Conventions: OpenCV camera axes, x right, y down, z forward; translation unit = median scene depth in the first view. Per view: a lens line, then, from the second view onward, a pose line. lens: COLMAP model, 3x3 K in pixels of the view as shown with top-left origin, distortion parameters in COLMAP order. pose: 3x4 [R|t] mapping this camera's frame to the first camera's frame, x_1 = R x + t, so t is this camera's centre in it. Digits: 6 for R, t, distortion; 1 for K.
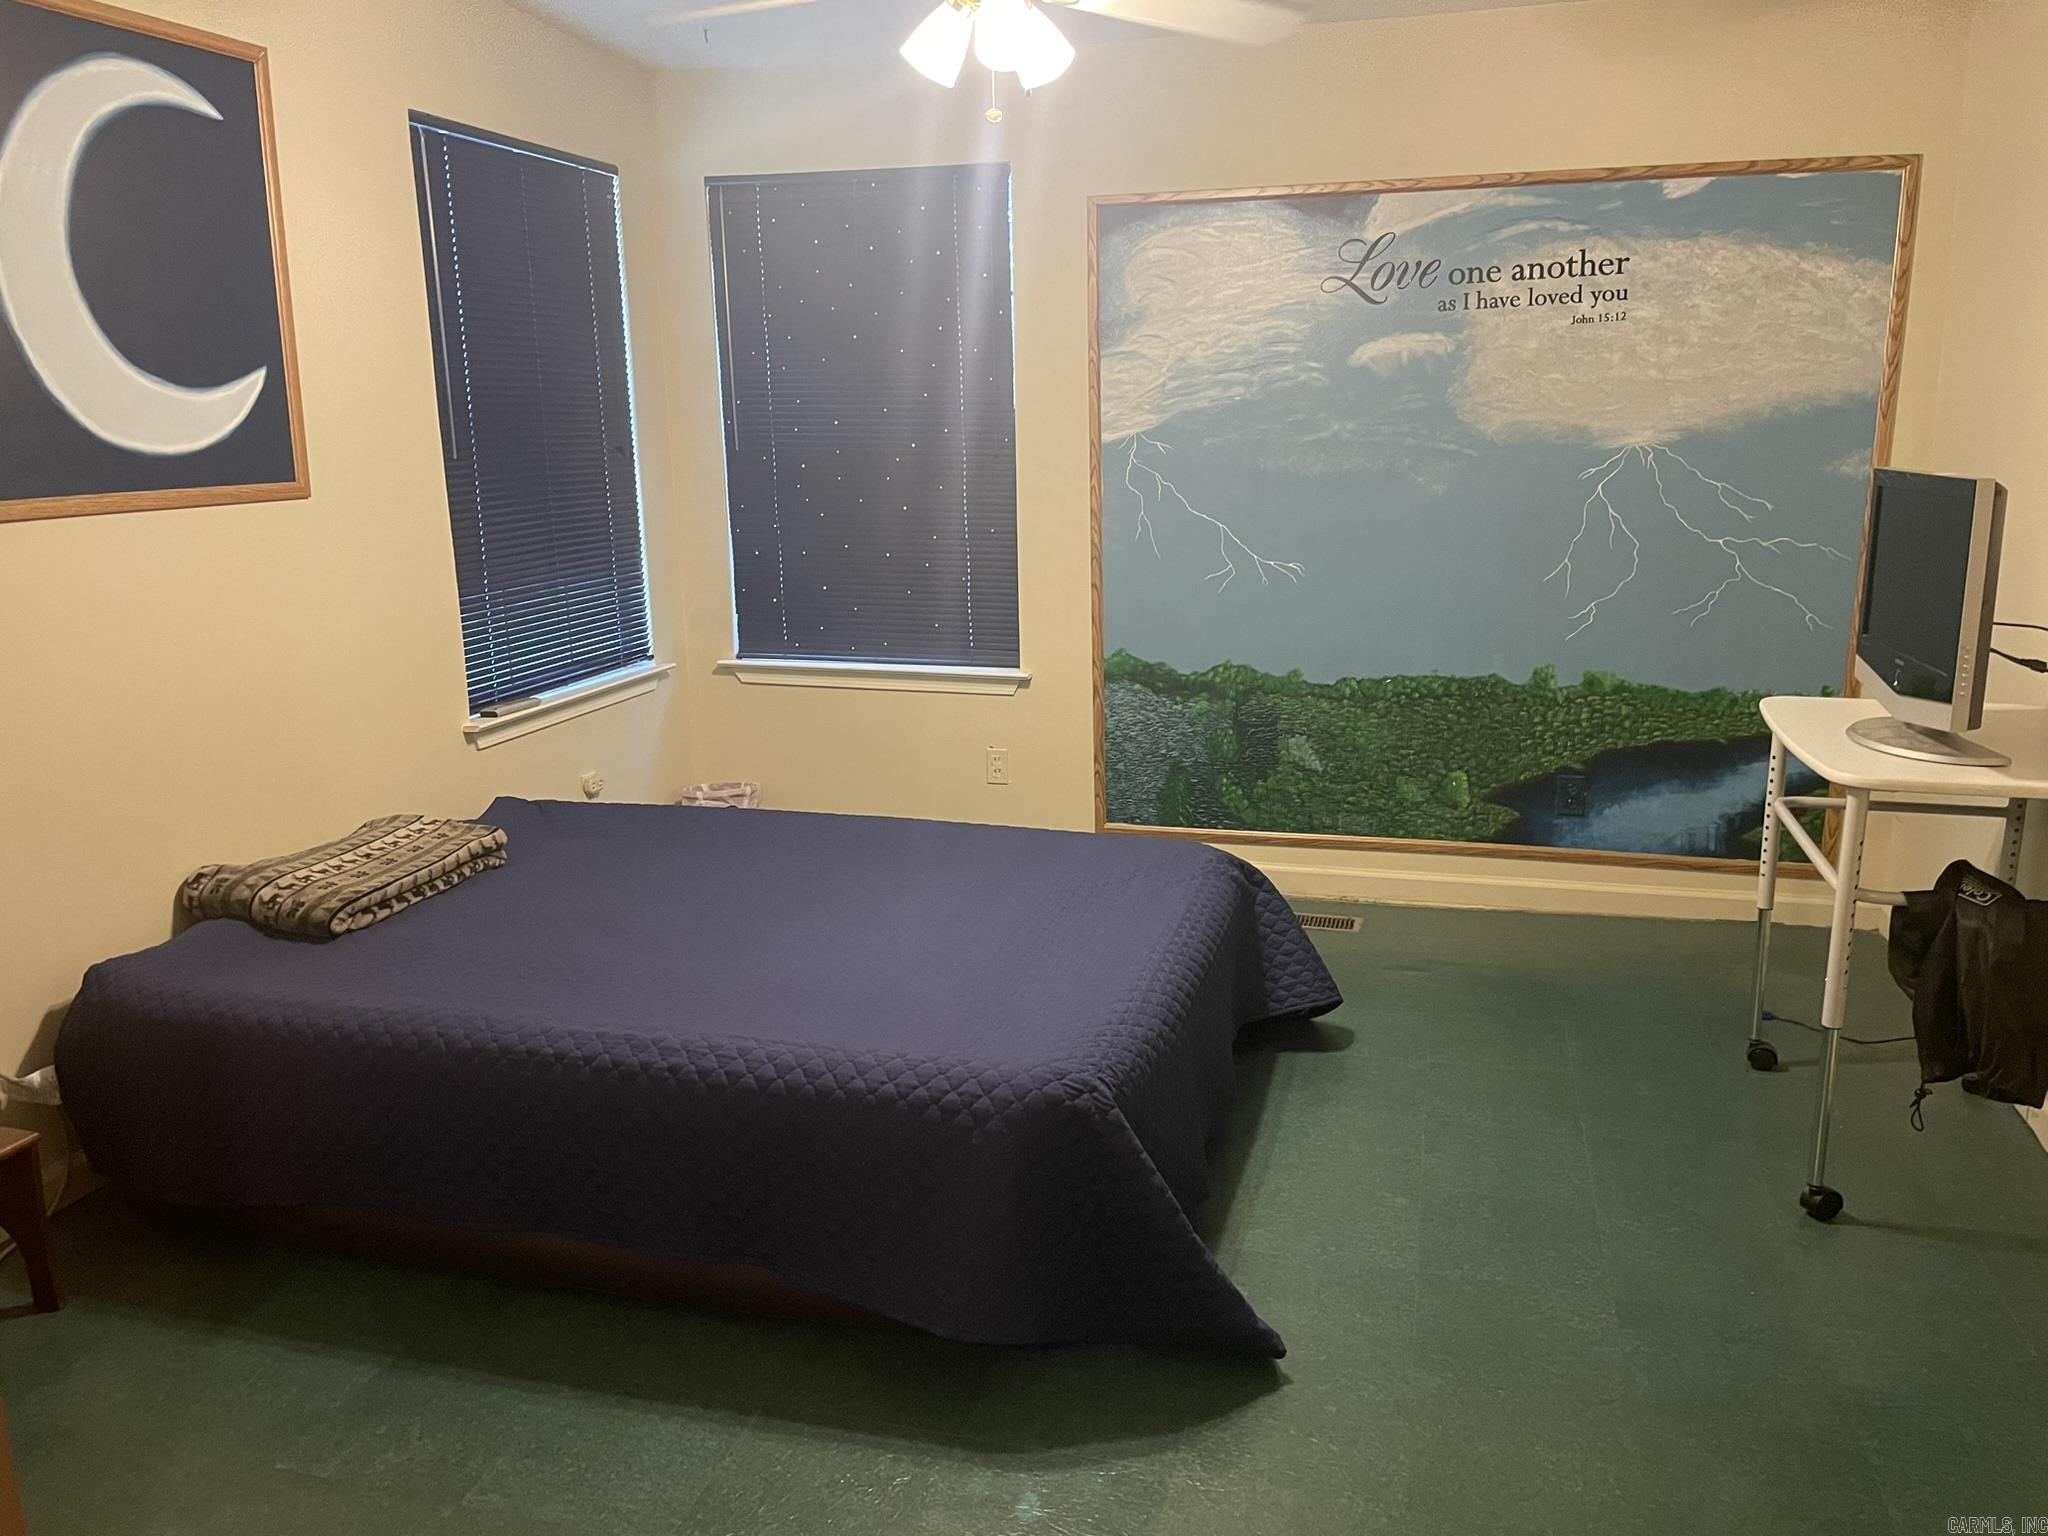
lens RADIAL K [[1577.1, 0, 996.6], [0, 1577.1, 791.2], [0, 0, 1]] dist [0.085481, -0.116334]
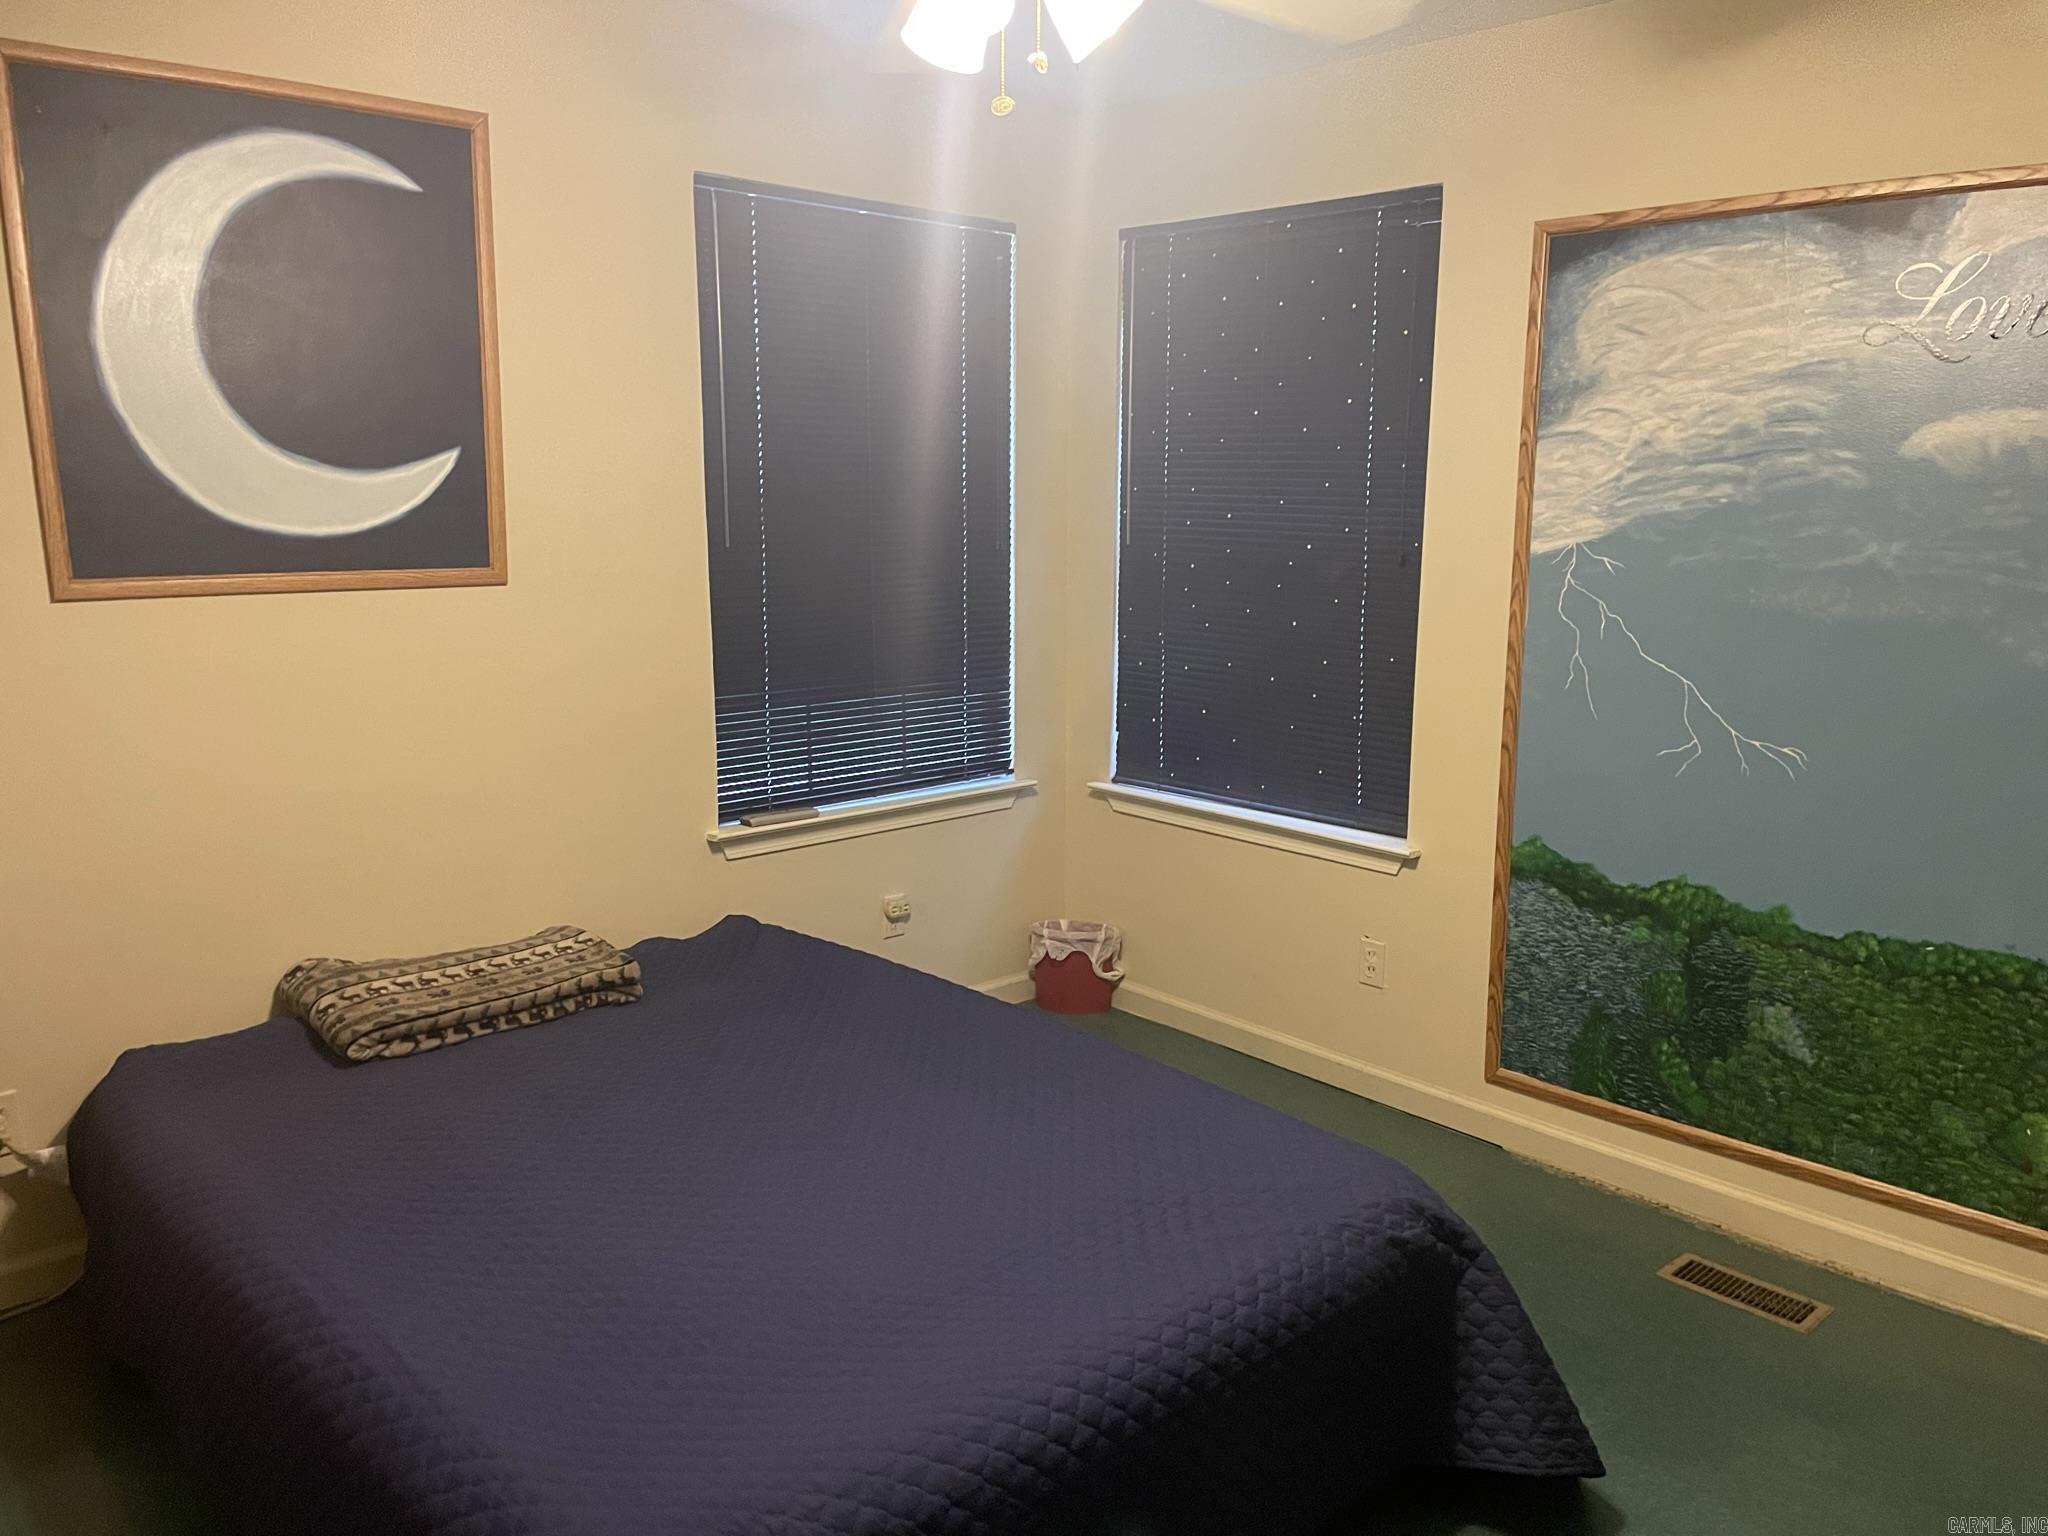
lens RADIAL K [[1577.1, 0, 996.6], [0, 1577.1, 791.2], [0, 0, 1]] dist [0.085481, -0.116334]
pose [[0.860804, 0.120117, -0.494559, 0.236351], [-0.139132, 0.990272, -0.001652, -0.079304], [0.489549, 0.070231, 0.869143, 0.259419]]
